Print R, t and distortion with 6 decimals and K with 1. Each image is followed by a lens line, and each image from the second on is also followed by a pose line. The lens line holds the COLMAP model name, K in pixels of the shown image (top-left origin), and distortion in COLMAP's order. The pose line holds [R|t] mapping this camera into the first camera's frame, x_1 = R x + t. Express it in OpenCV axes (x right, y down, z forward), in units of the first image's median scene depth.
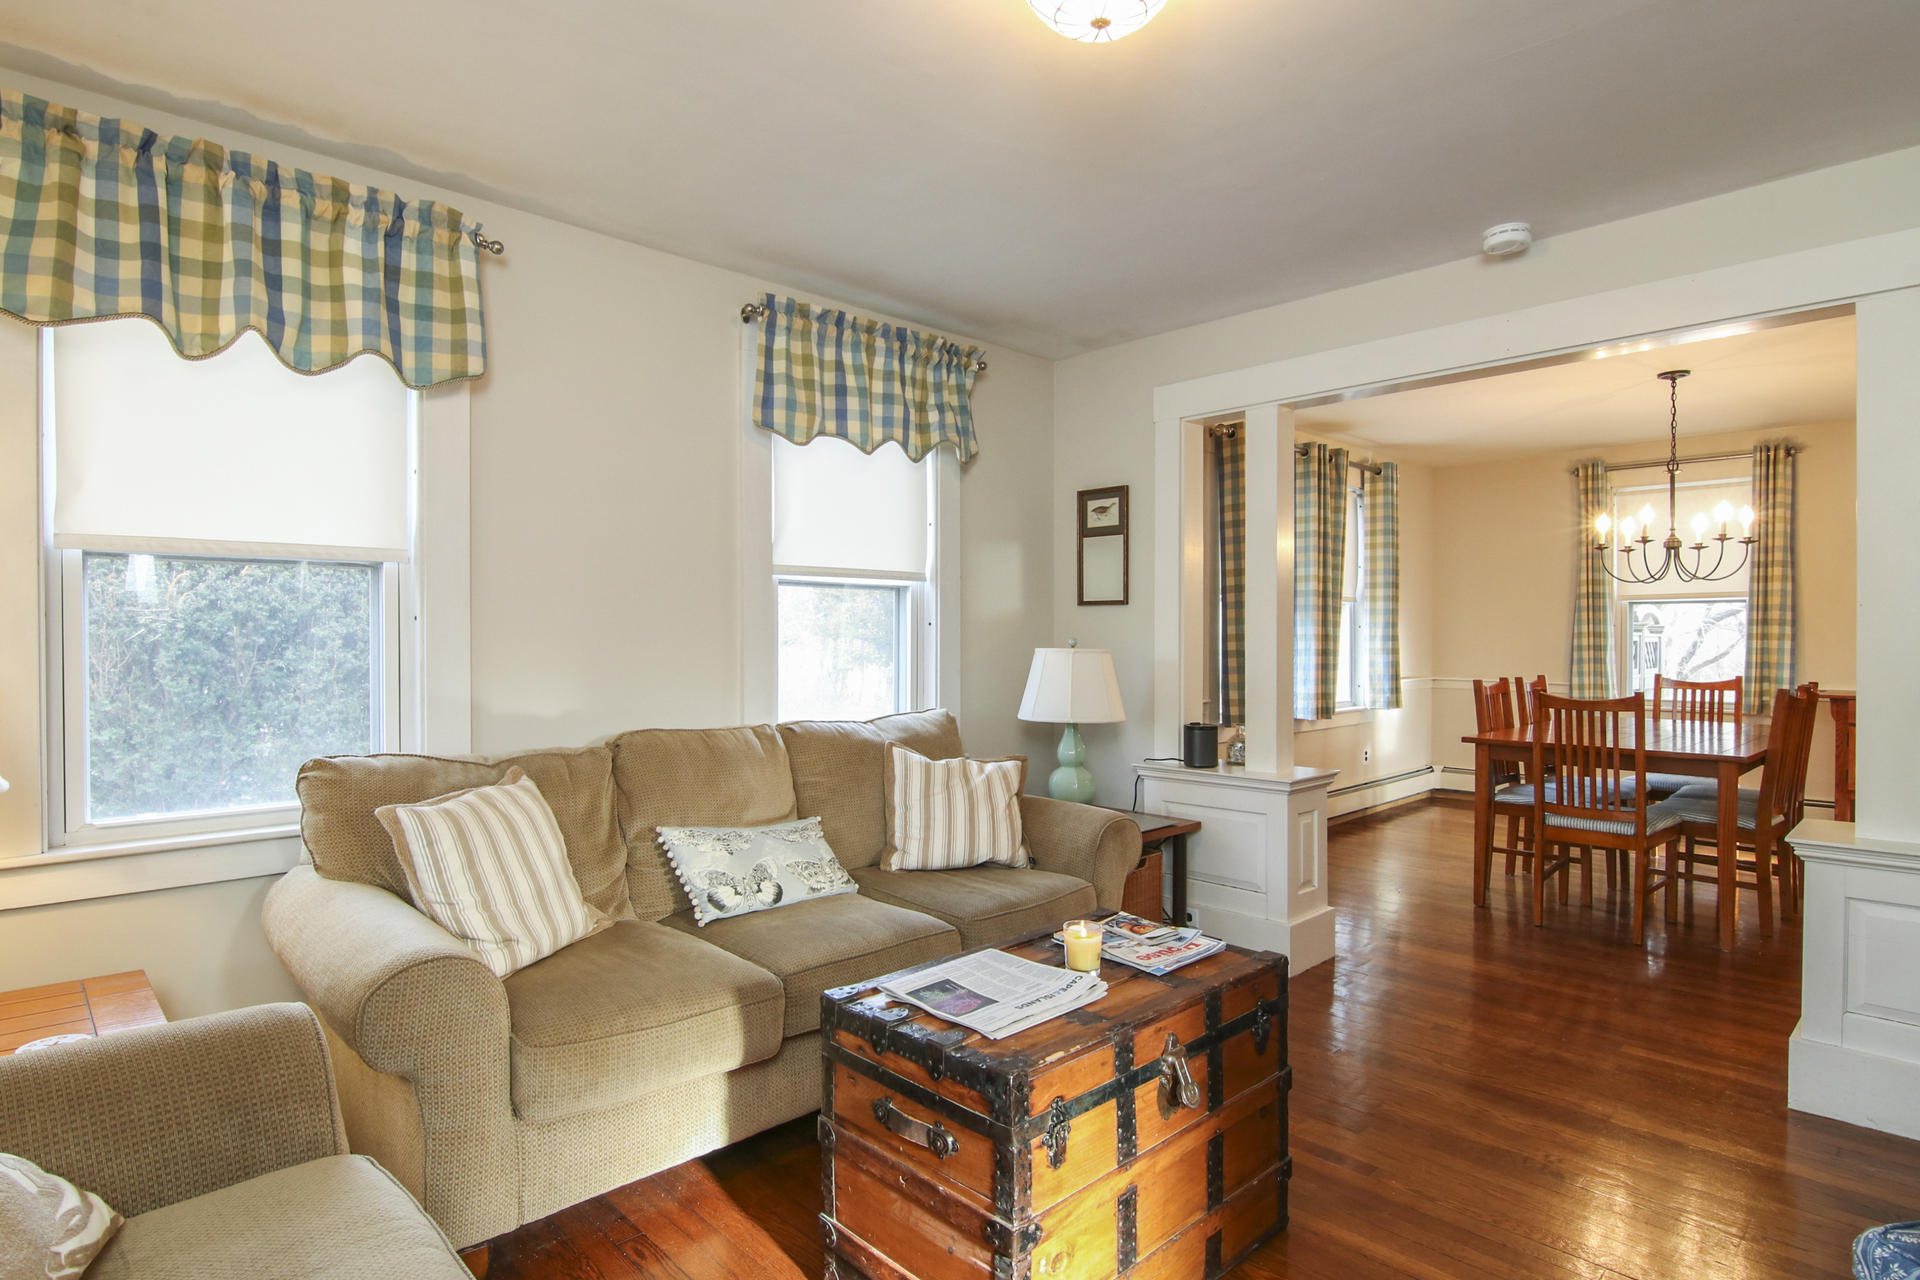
lens RADIAL K [[990.2, 0, 964.1], [0, 990.2, 648.0], [0, 0, 1]] dist [-0.011313, -0.004448]
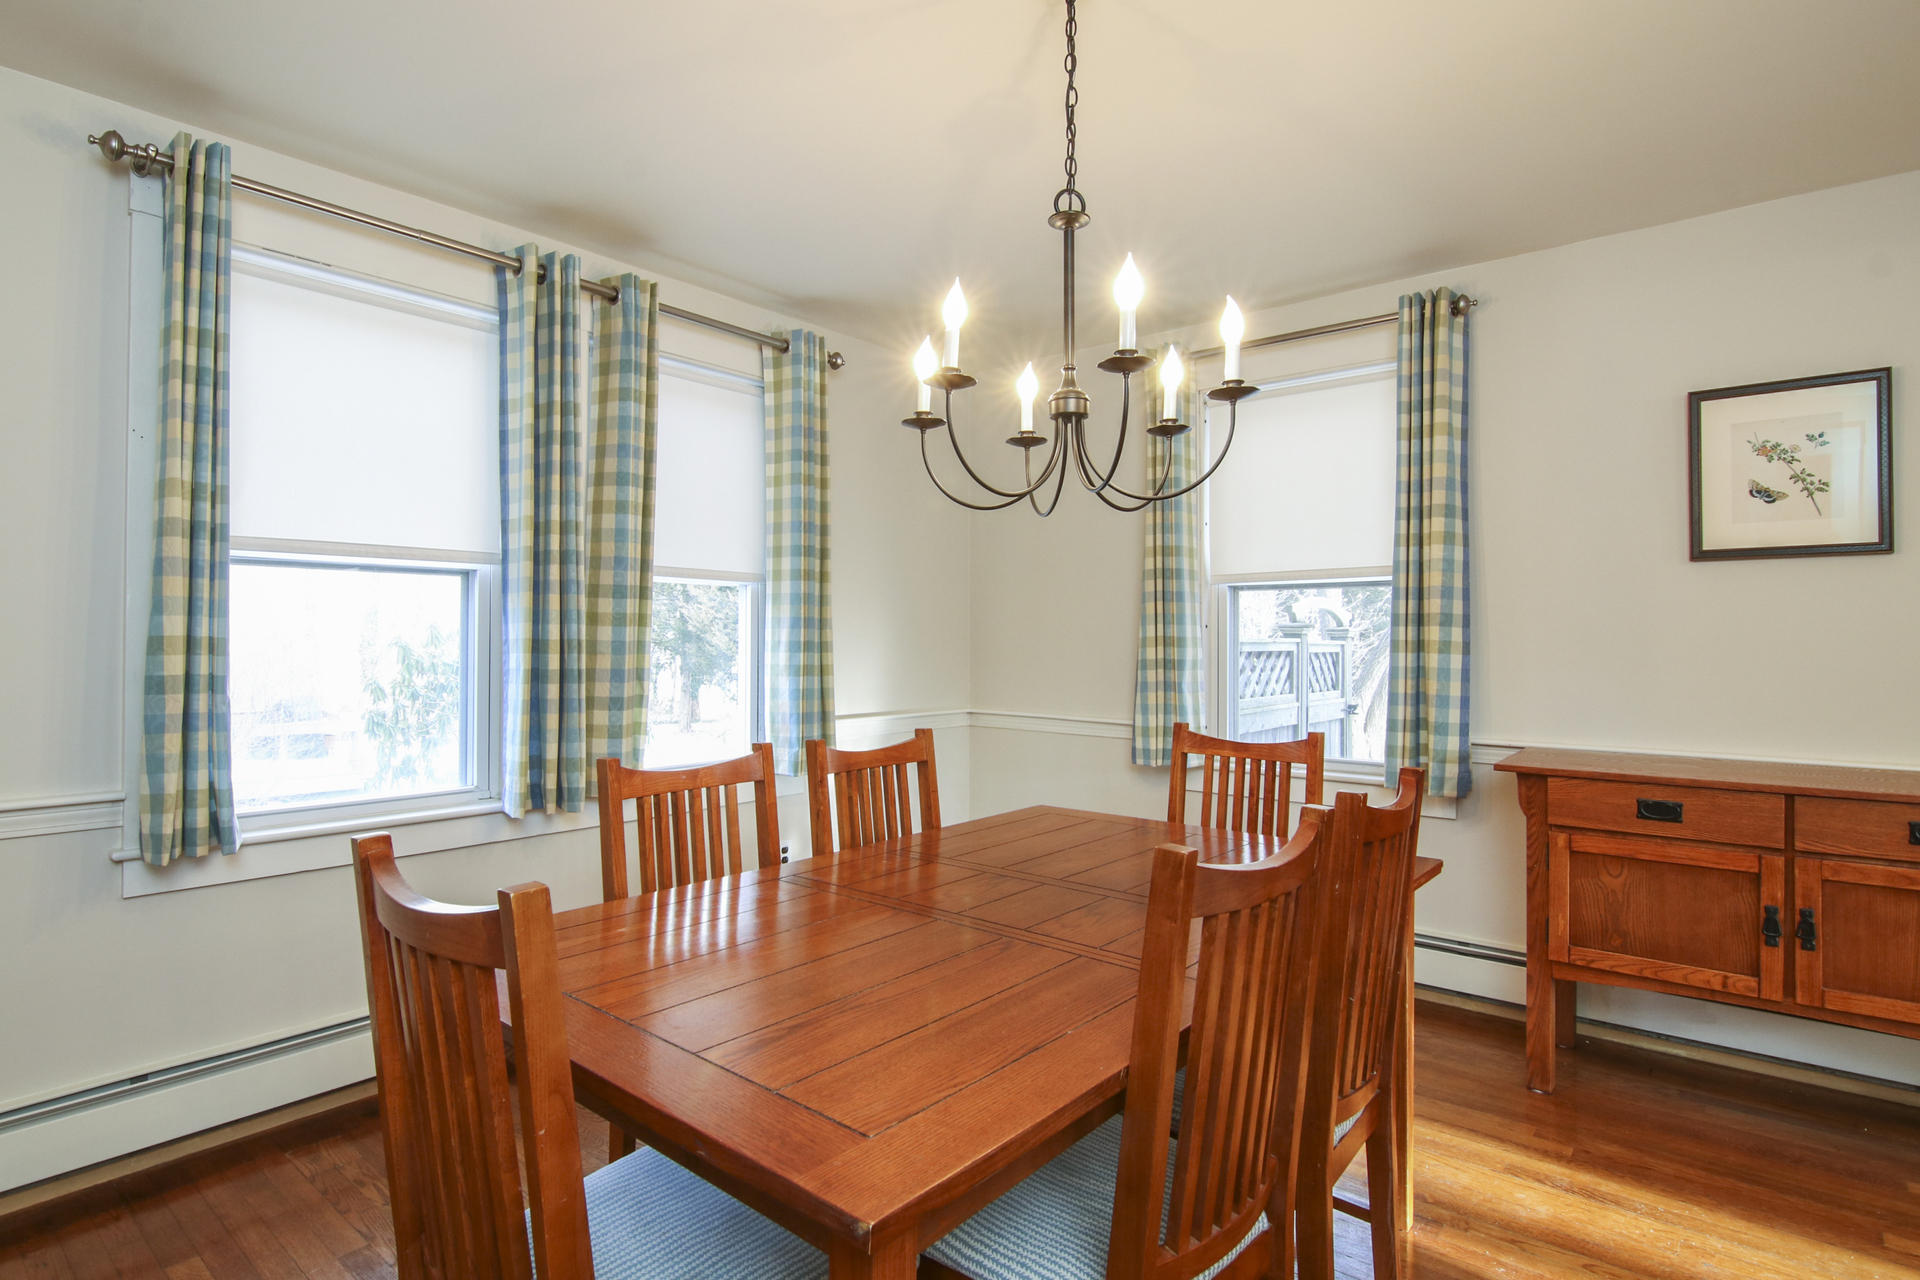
lens RADIAL K [[990.2, 0, 949.4], [0, 990.2, 631.5], [0, 0, 1]] dist [-0.011313, -0.004448]
pose [[0.994525, 0.004434, 0.104400, 0.504892], [-0.002571, 0.999835, -0.017970, -0.009503], [-0.104463, 0.017604, 0.994373, 0.488191]]
